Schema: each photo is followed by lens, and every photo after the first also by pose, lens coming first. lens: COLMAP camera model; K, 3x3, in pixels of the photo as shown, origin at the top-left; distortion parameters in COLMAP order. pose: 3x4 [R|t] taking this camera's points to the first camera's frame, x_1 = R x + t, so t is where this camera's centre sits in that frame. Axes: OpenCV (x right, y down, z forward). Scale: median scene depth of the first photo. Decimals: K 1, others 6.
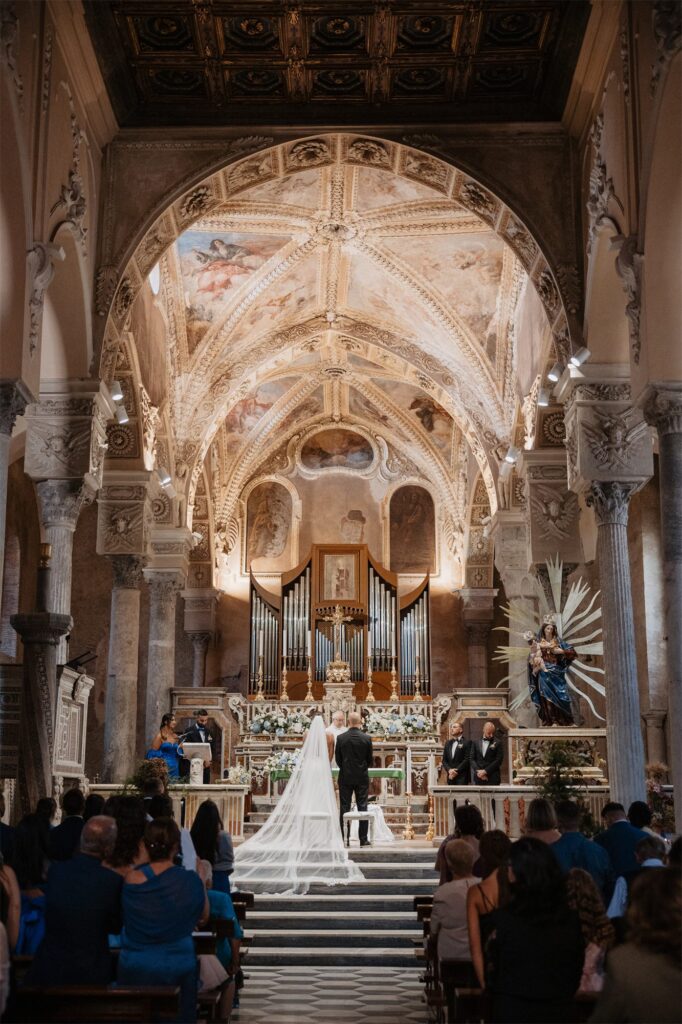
lens RADIAL K [[1097.9, 0, 341.0], [0, 1097.9, 512.0], [0, 0, 1]] dist [-0.014930, -0.006078]
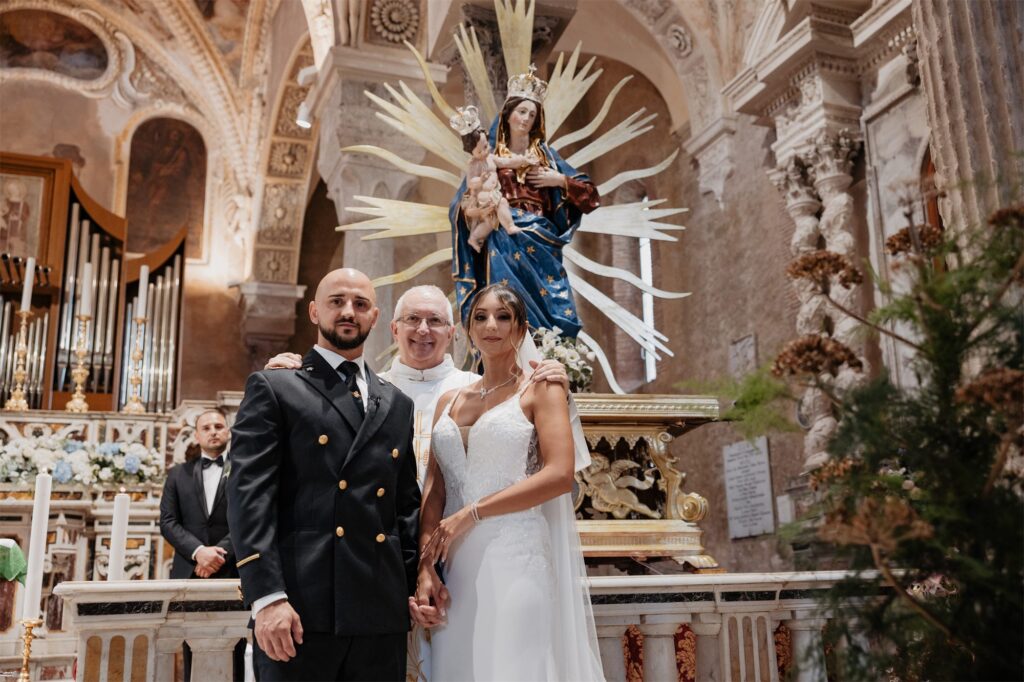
lens RADIAL K [[1074.0, 0, 524.0], [0, 1074.0, 333.4], [0, 0, 1]] dist [-0.018504, 0.075486]
pose [[0.931516, 0.064767, 0.357888, 0.043580], [-0.061651, 0.997895, -0.020121, 0.100900], [-0.358437, -0.003322, 0.933548, 0.391402]]
